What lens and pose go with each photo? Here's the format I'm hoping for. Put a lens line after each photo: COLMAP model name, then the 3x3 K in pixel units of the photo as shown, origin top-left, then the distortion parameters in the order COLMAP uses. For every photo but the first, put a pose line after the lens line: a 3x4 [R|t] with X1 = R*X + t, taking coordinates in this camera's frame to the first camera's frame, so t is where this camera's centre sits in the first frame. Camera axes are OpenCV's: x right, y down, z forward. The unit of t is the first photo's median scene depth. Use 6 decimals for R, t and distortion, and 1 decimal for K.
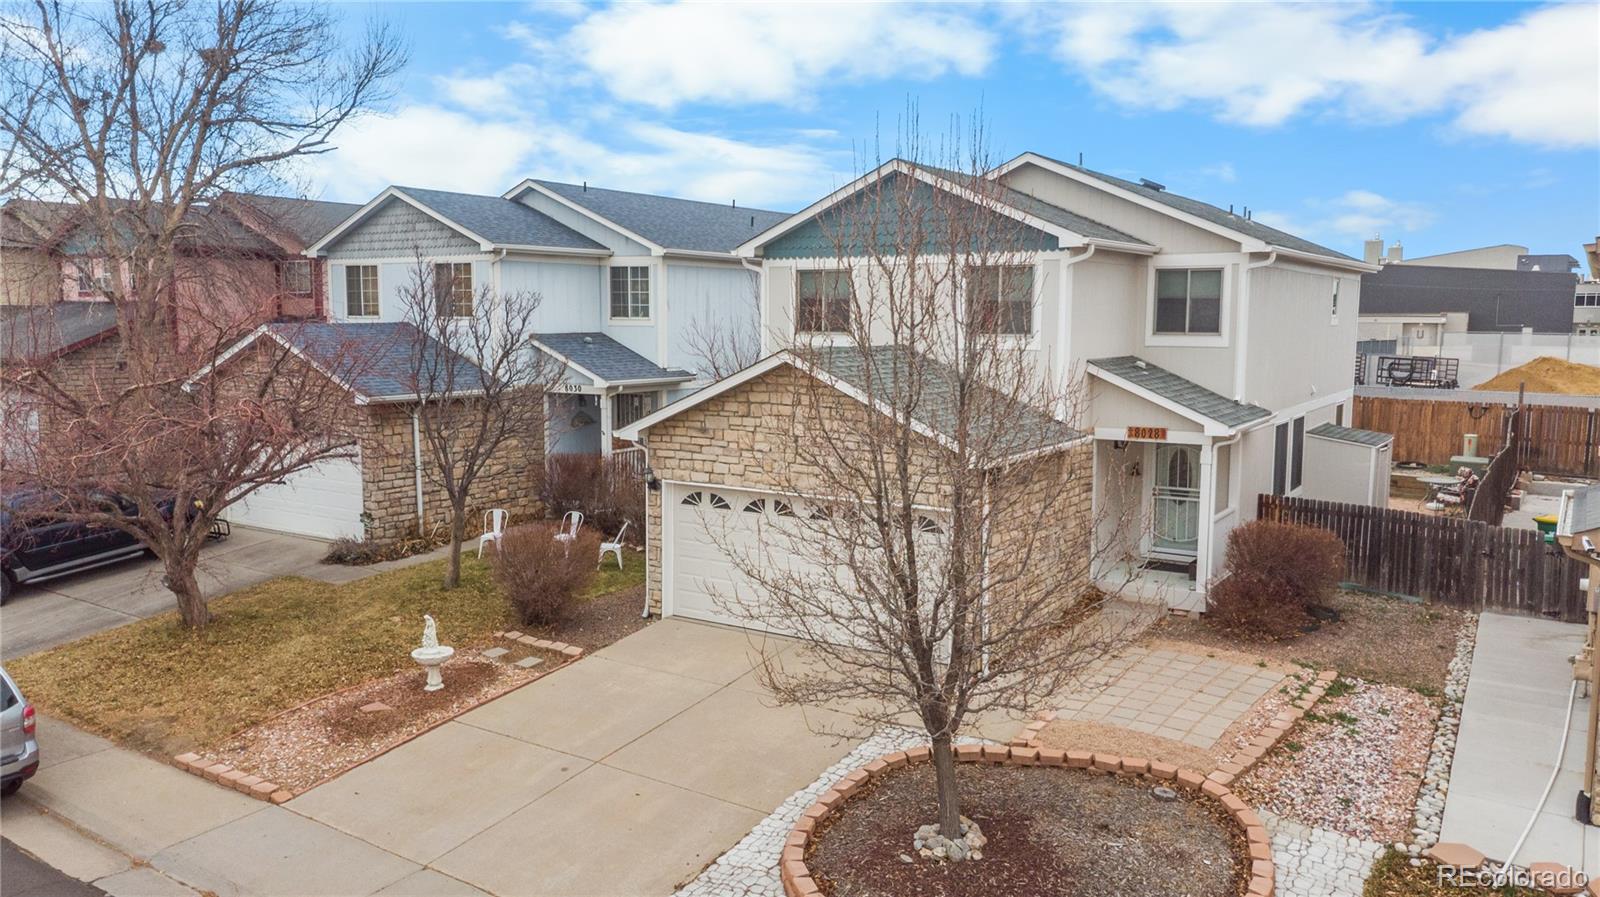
lens RADIAL K [[1190.1, 0, 800.0], [0, 1190.1, 448.5], [0, 0, 1]] dist [0.020807, 0.006413]
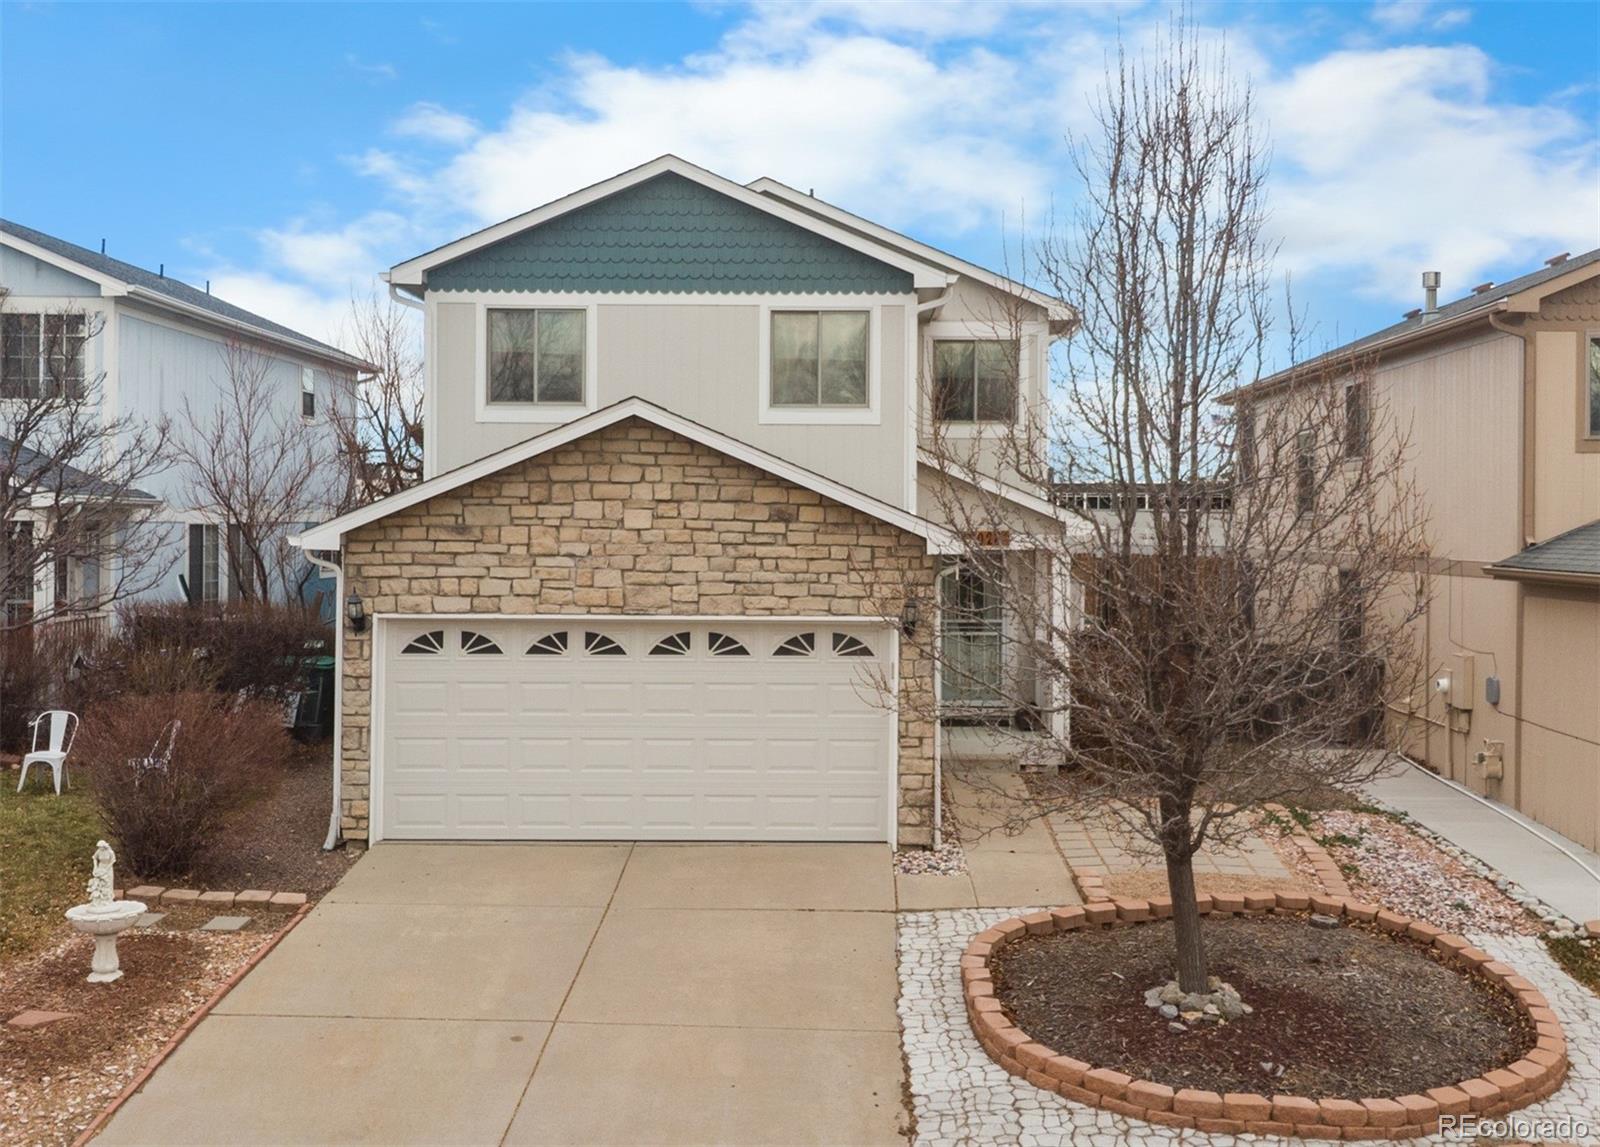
lens RADIAL K [[1700.5, 0, 800.0], [0, 1700.5, 573.5], [0, 0, 1]] dist [0.025004, 0.015723]
pose [[0.840547, -0.009304, 0.541659, -0.426381], [0.056954, 0.995829, -0.071276, 0.084243], [-0.538736, 0.090760, 0.837571, 0.150431]]
